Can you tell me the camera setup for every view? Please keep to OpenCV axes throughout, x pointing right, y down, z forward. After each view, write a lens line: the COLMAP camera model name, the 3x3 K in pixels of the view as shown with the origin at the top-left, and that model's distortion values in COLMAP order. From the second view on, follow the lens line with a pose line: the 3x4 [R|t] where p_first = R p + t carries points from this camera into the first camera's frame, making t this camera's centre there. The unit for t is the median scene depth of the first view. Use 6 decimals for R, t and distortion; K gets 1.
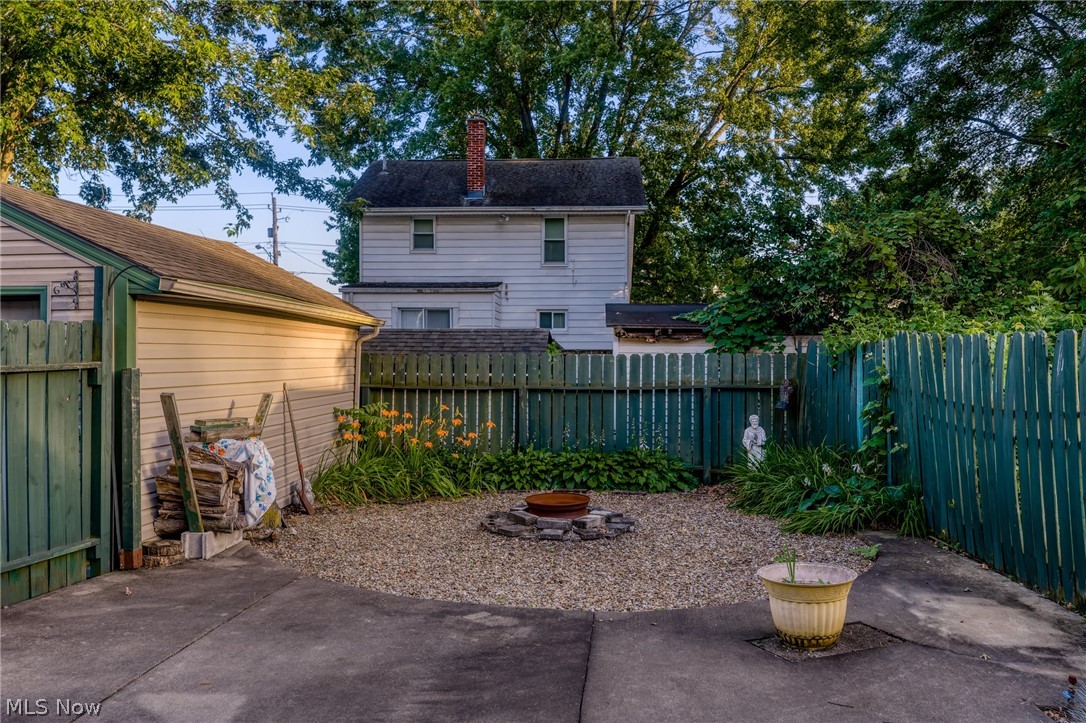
lens RADIAL K [[898.1, 0, 541.2], [0, 898.1, 361.4], [0, 0, 1]] dist [0.004015, -0.012350]
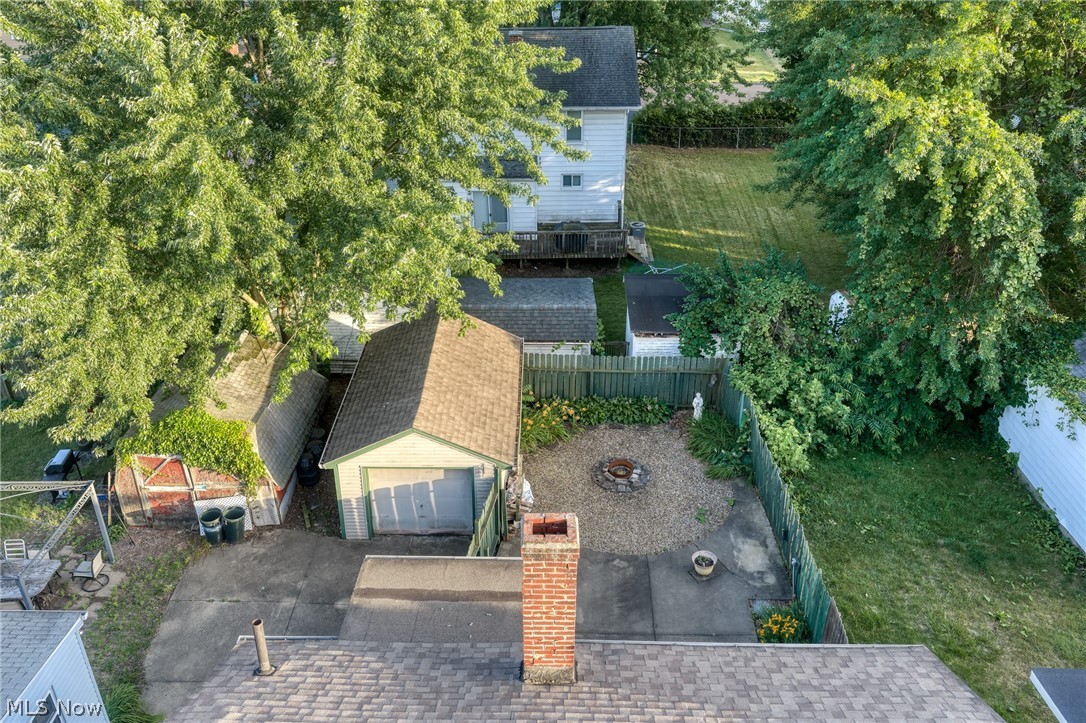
lens RADIAL K [[898.1, 0, 541.2], [0, 898.1, 361.4], [0, 0, 1]] dist [0.004015, -0.012350]
pose [[0.998211, -0.032487, 0.050196, -0.493547], [0.004300, 0.876344, 0.481667, -2.031367], [-0.059637, -0.480589, 0.874916, -1.666643]]
